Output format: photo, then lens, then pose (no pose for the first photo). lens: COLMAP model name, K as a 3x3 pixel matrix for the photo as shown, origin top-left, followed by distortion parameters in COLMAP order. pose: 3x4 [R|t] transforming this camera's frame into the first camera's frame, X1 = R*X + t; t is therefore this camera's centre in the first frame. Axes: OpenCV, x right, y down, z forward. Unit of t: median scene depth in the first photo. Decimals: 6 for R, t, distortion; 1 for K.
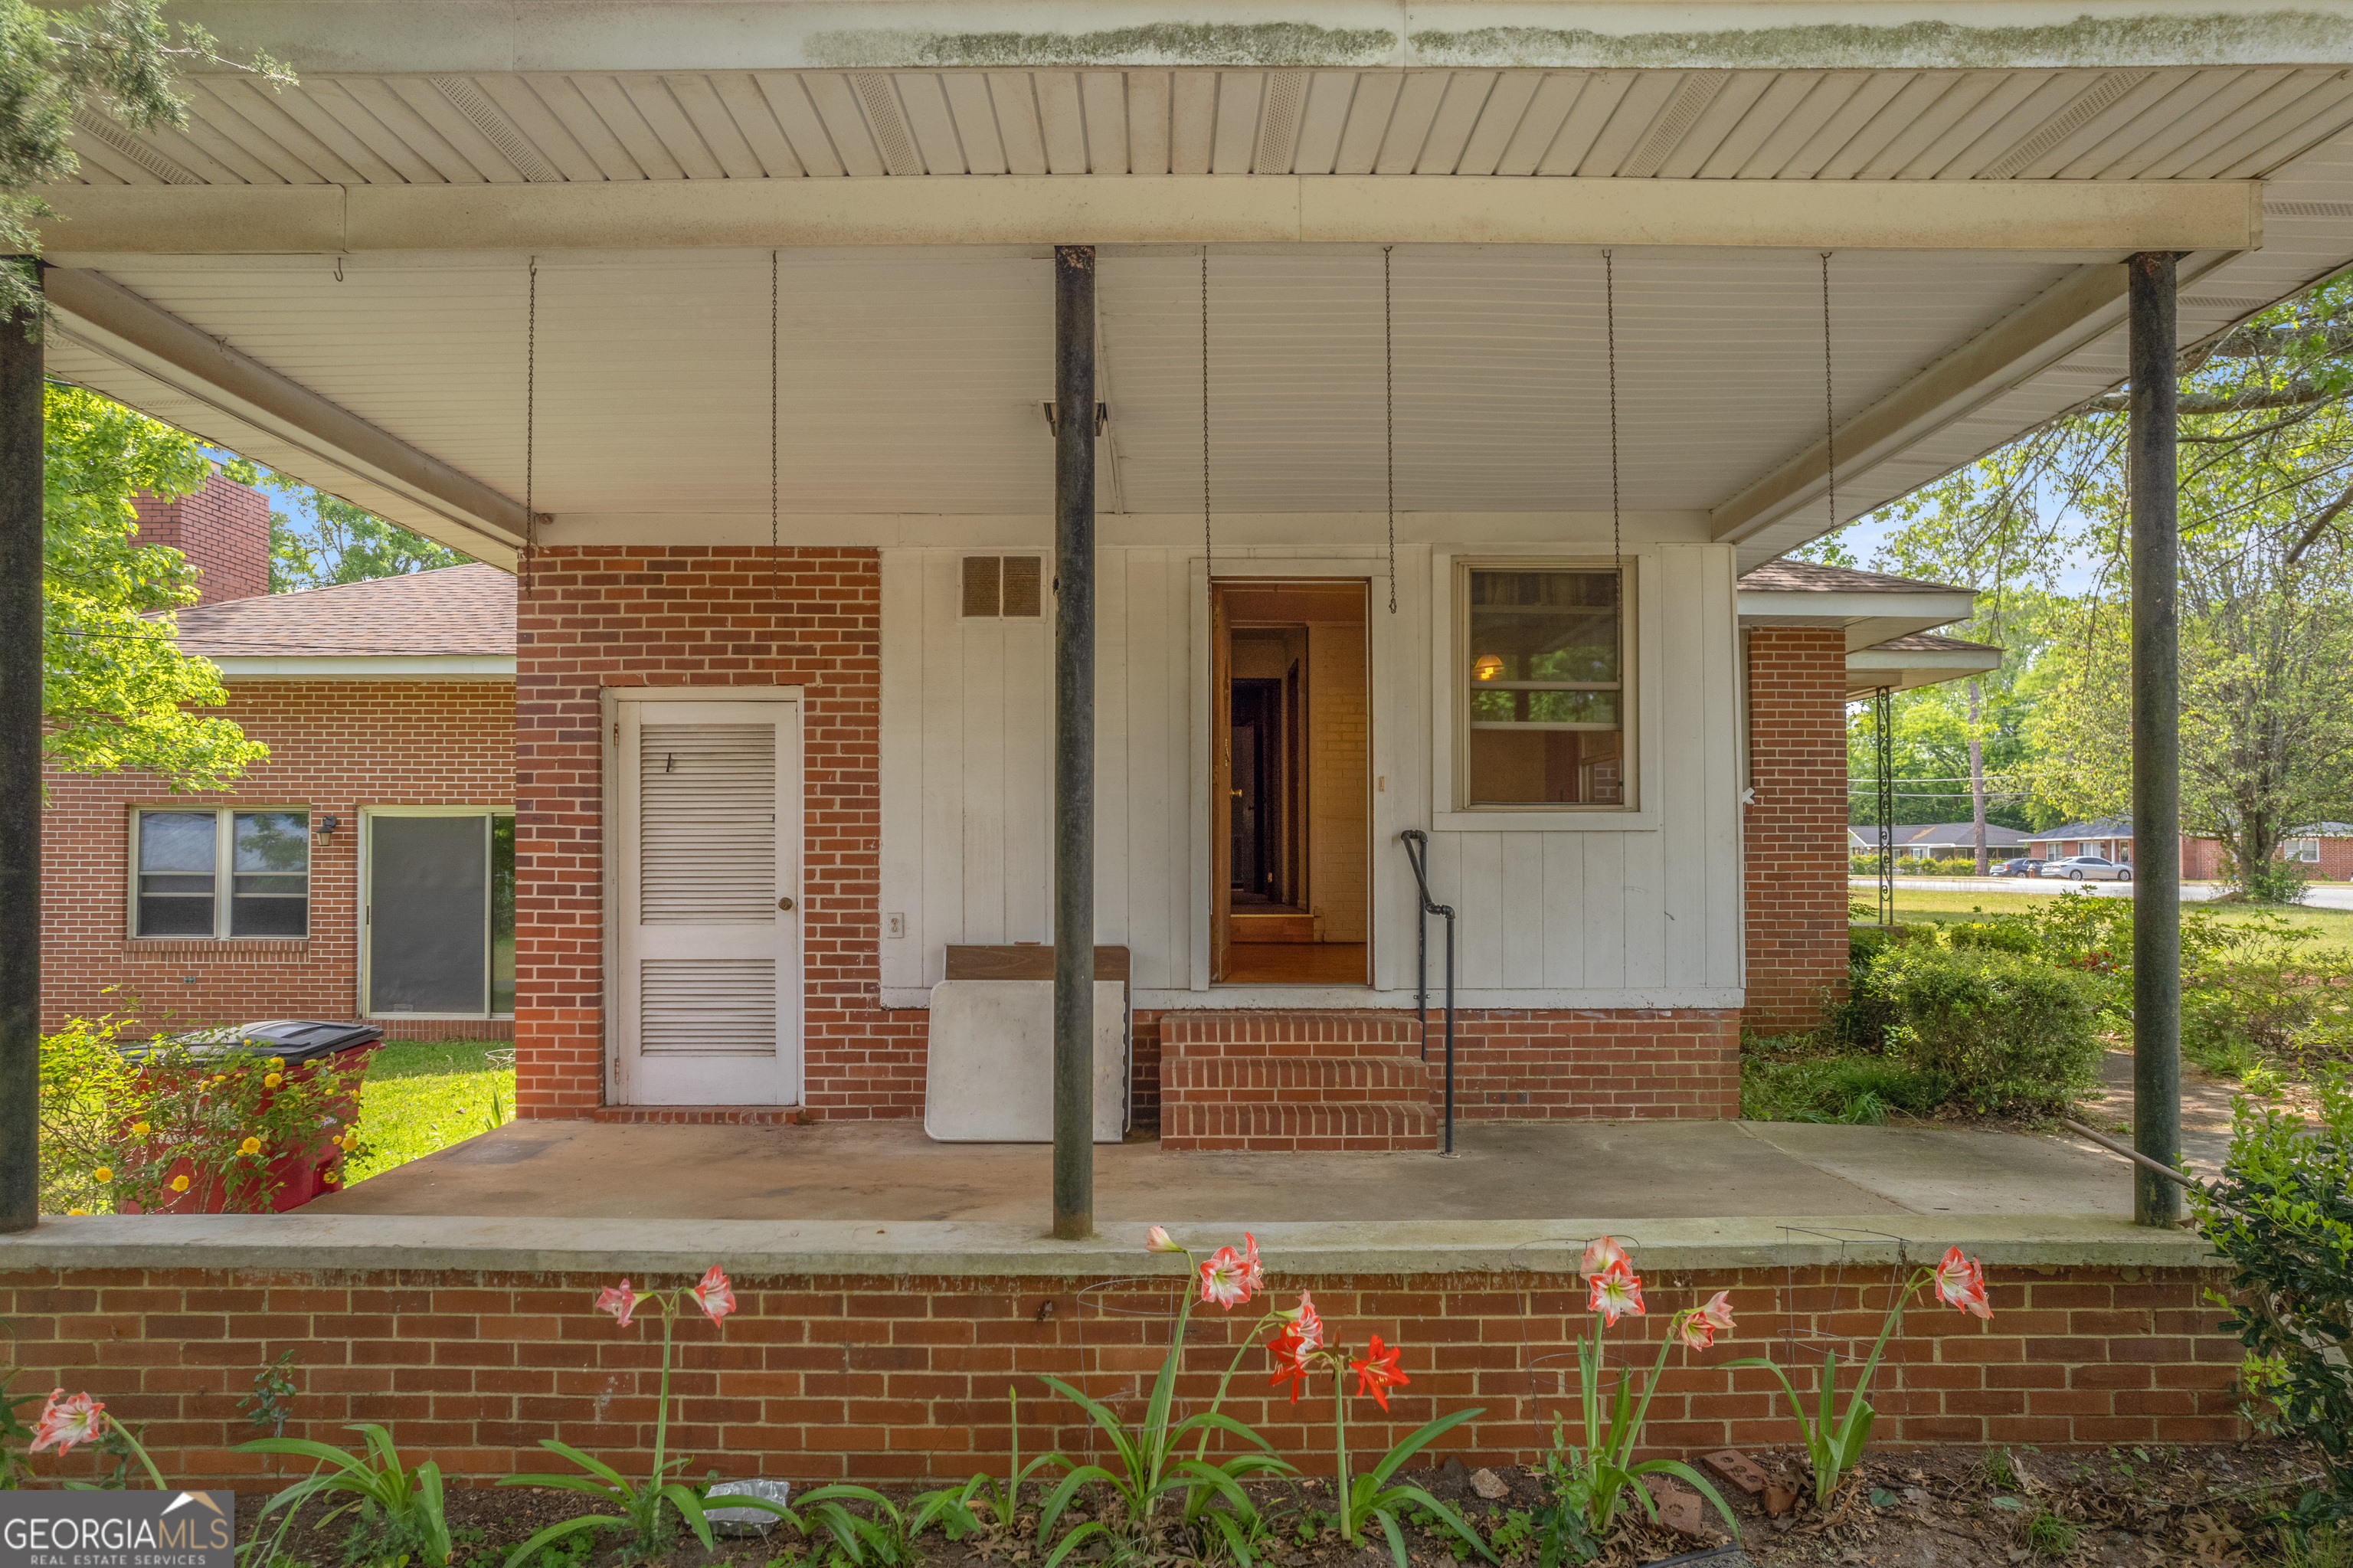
lens RADIAL K [[1474.0, 0, 1164.7], [0, 1474.0, 803.0], [0, 0, 1]] dist [-0.065725, 0.045375]
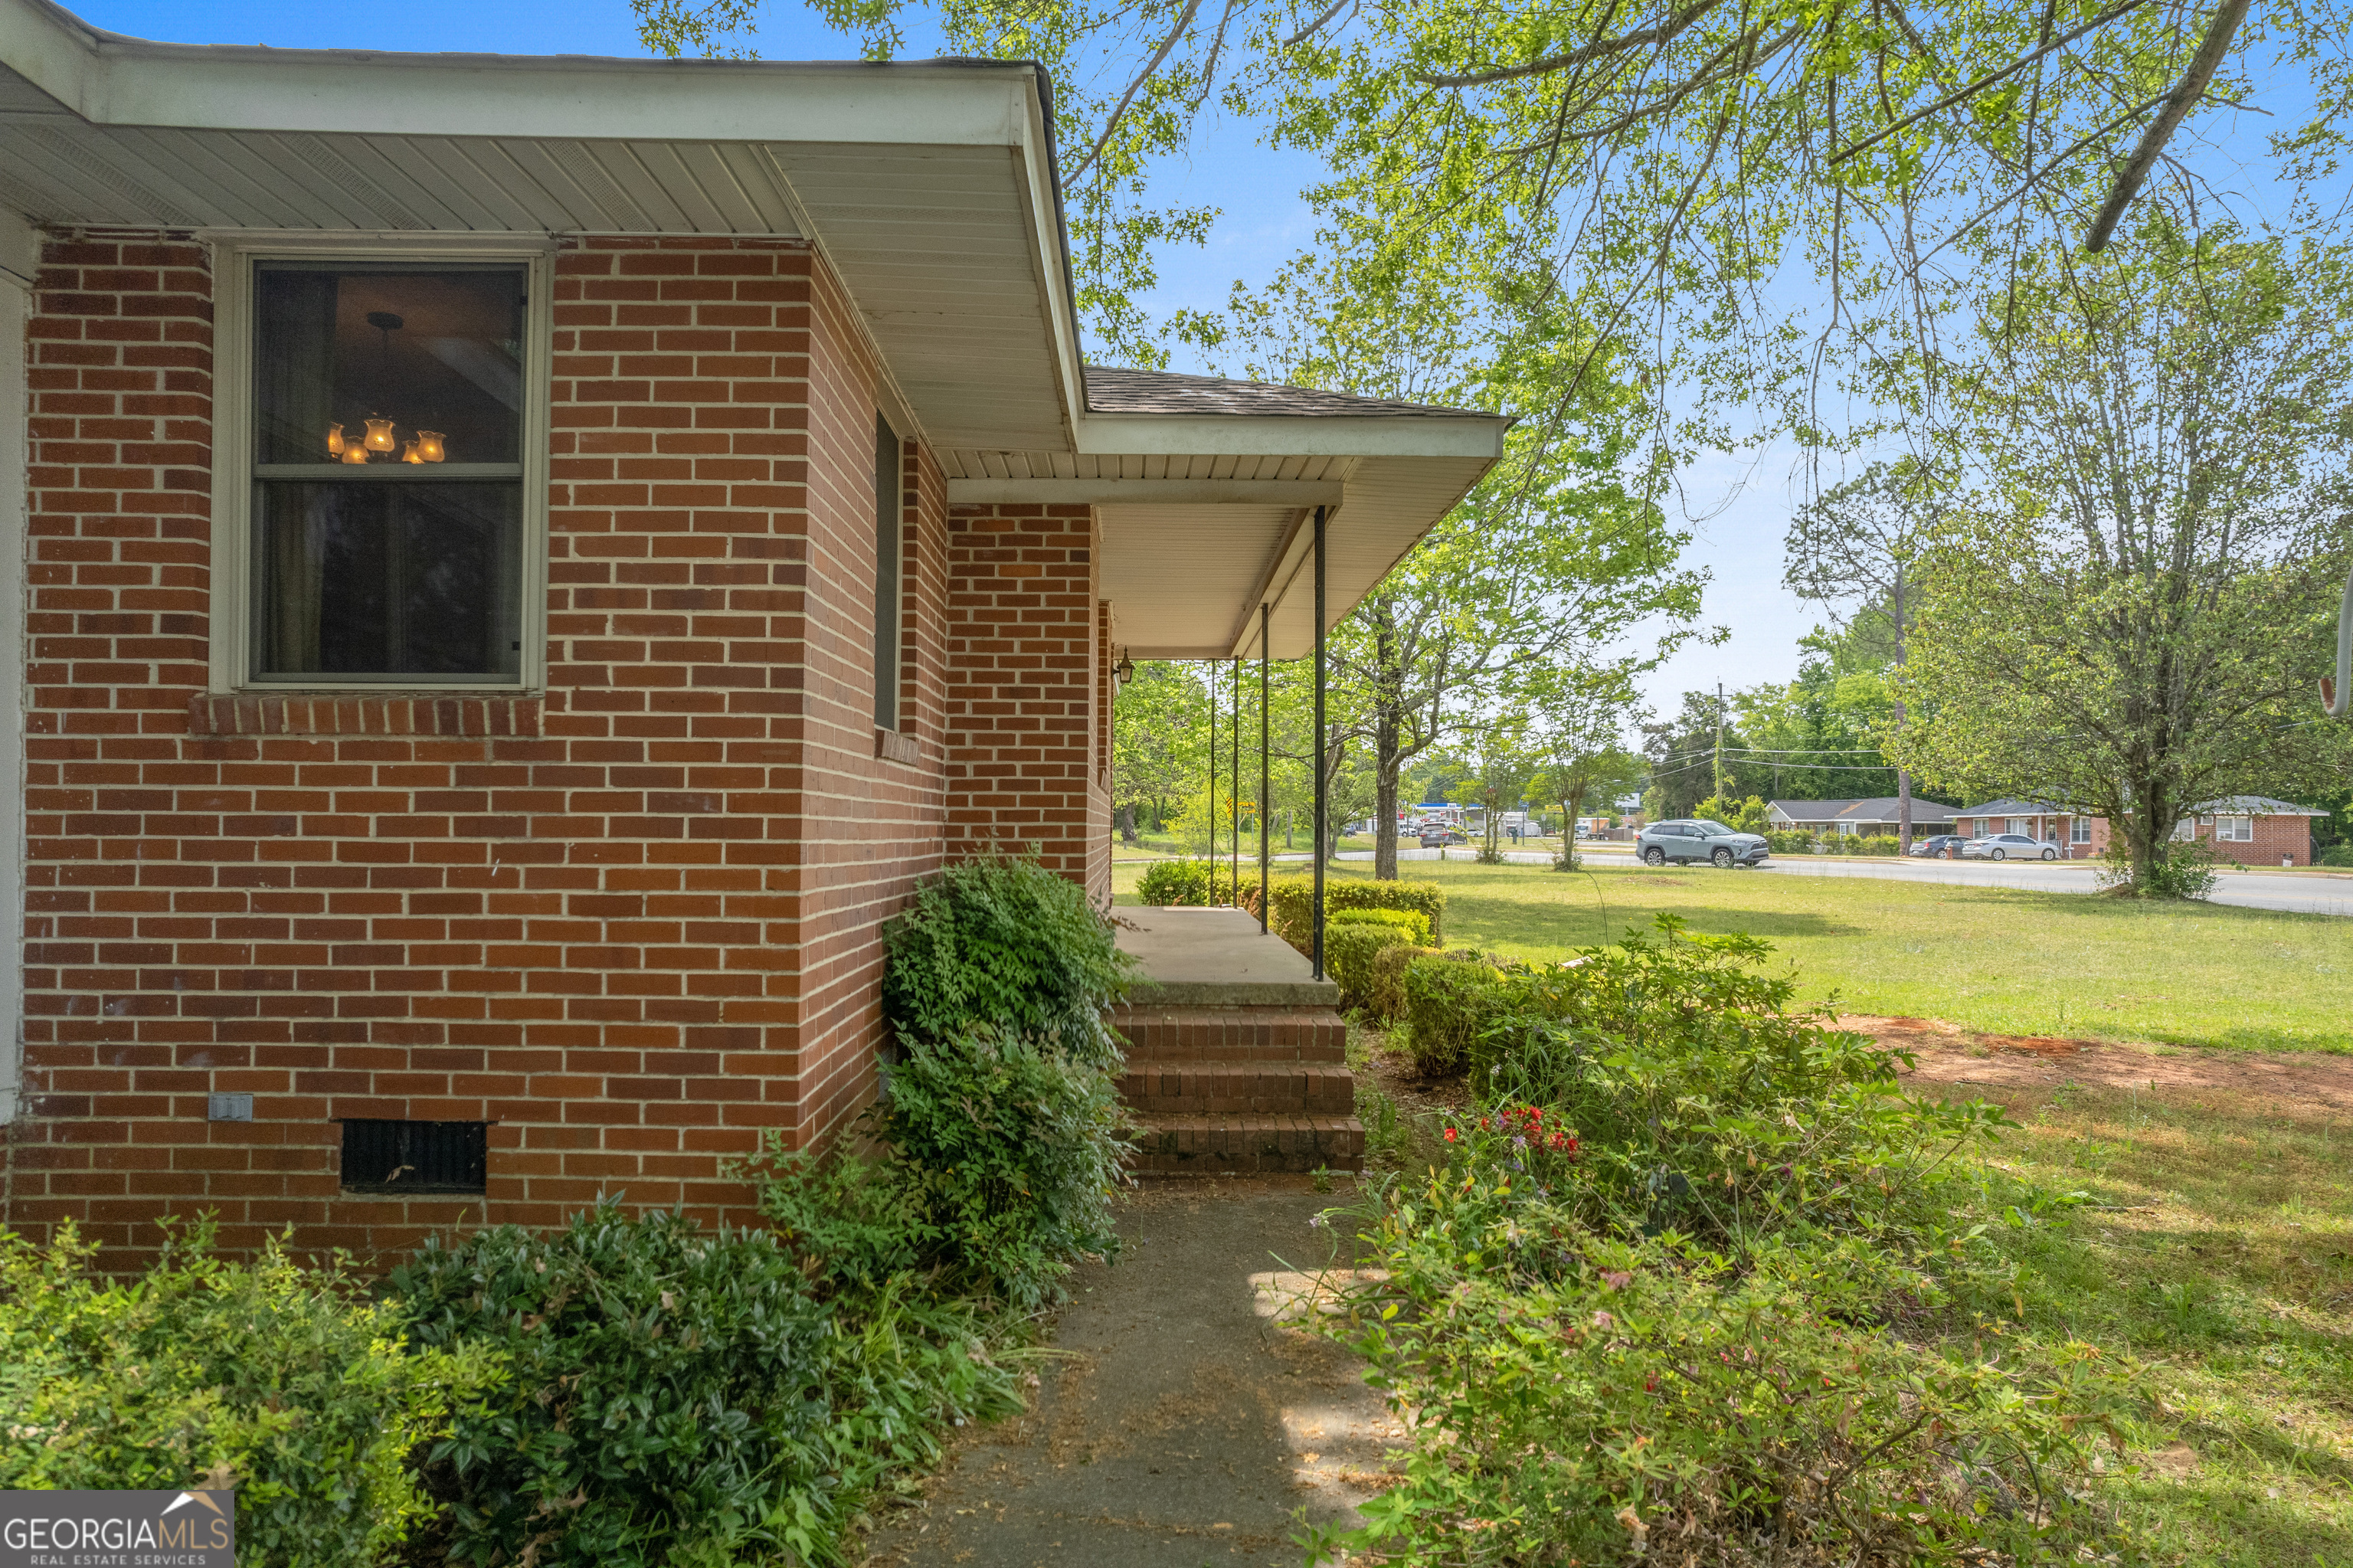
lens RADIAL K [[1474.0, 0, 1183.9], [0, 1474.0, 789.0], [0, 0, 1]] dist [-0.065725, 0.045375]
pose [[0.999447, 0.006247, 0.032657, 0.539918], [-0.006571, 0.999930, 0.009801, 0.015863], [-0.032594, -0.010010, 0.999419, 0.608983]]
